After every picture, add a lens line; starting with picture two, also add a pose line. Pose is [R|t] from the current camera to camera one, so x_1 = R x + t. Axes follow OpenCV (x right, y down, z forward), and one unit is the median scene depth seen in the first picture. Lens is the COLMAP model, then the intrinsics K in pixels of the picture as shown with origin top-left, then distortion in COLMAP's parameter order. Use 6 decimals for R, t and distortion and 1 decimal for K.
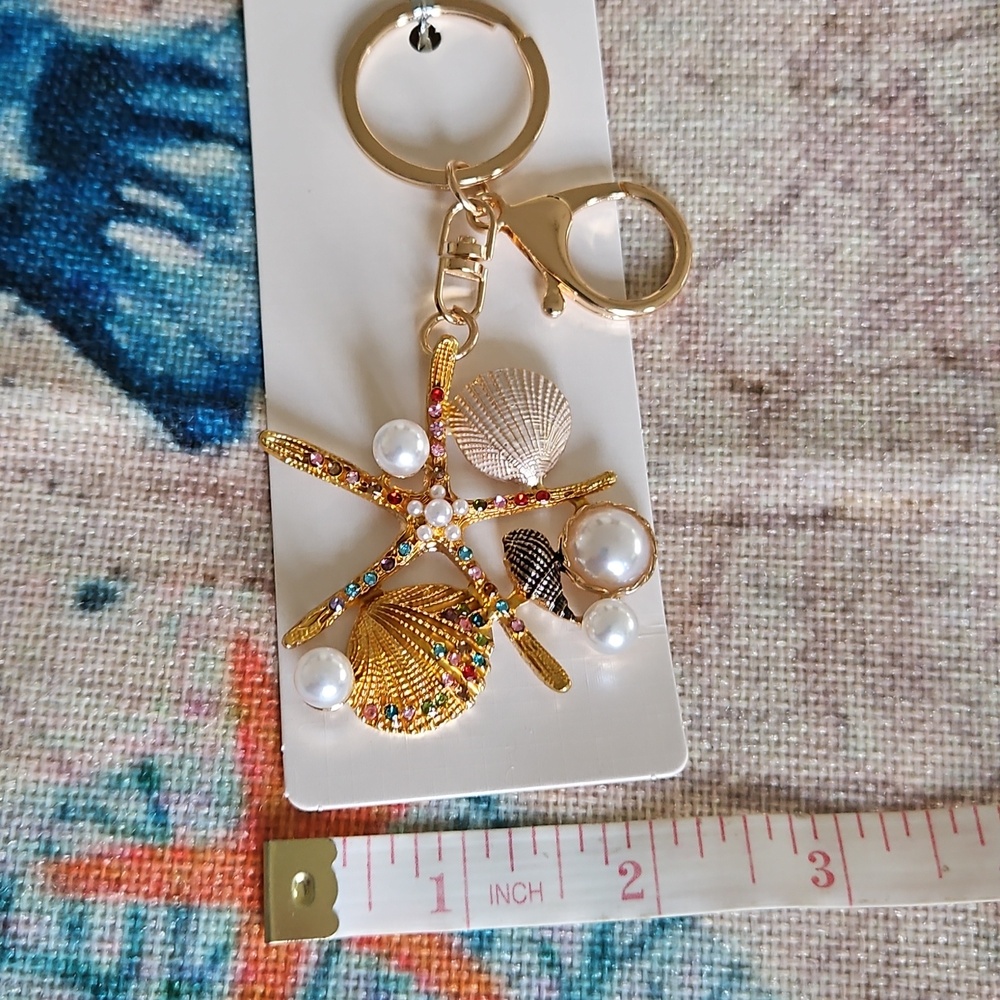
lens RADIAL K [[1537.8, 0, 505.2], [0, 1537.8, 498.4], [0, 0, 1]] dist [0.009050, 0.000000]
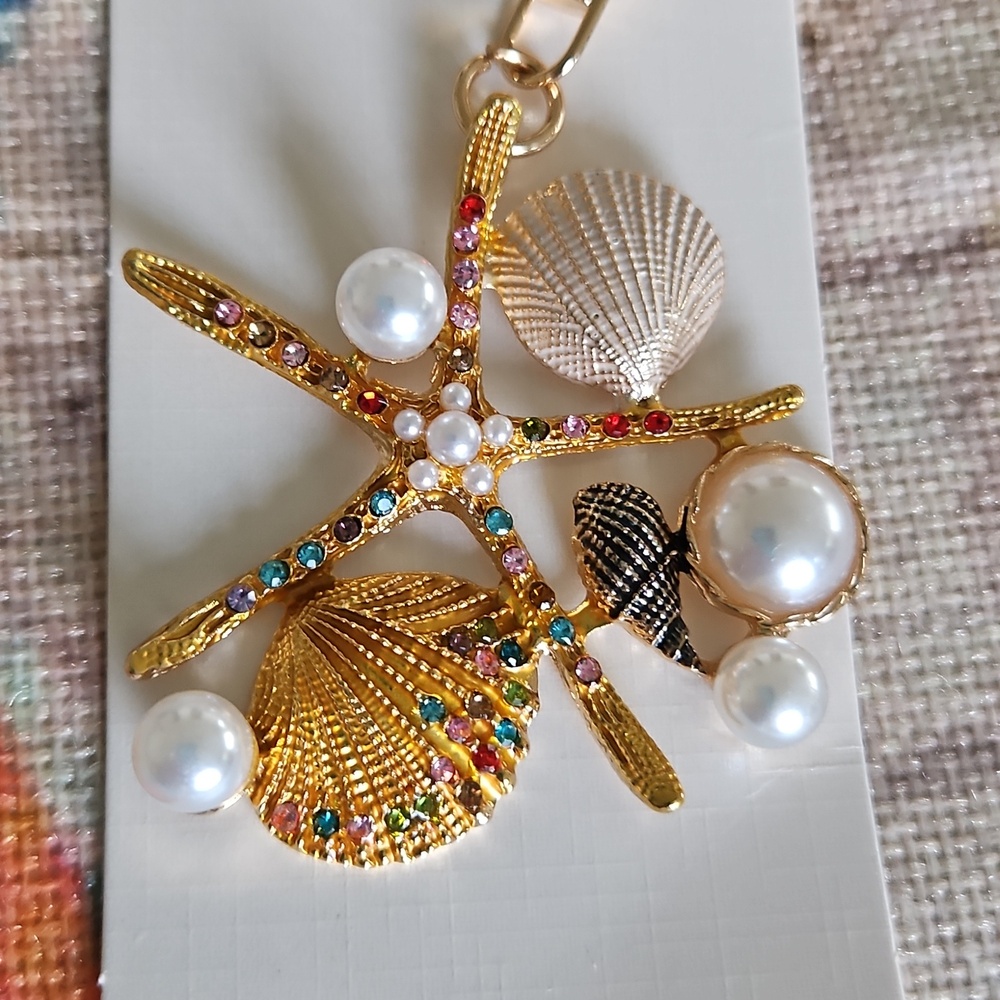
lens RADIAL K [[1537.8, 0, 498.2], [0, 1537.8, 533.8], [0, 0, 1]] dist [0.009050, 0.000000]
pose [[0.995580, 0.090046, -0.026675, -0.012025], [-0.087310, 0.992081, 0.090294, -0.006219], [0.034595, -0.087566, 0.995558, 0.481788]]
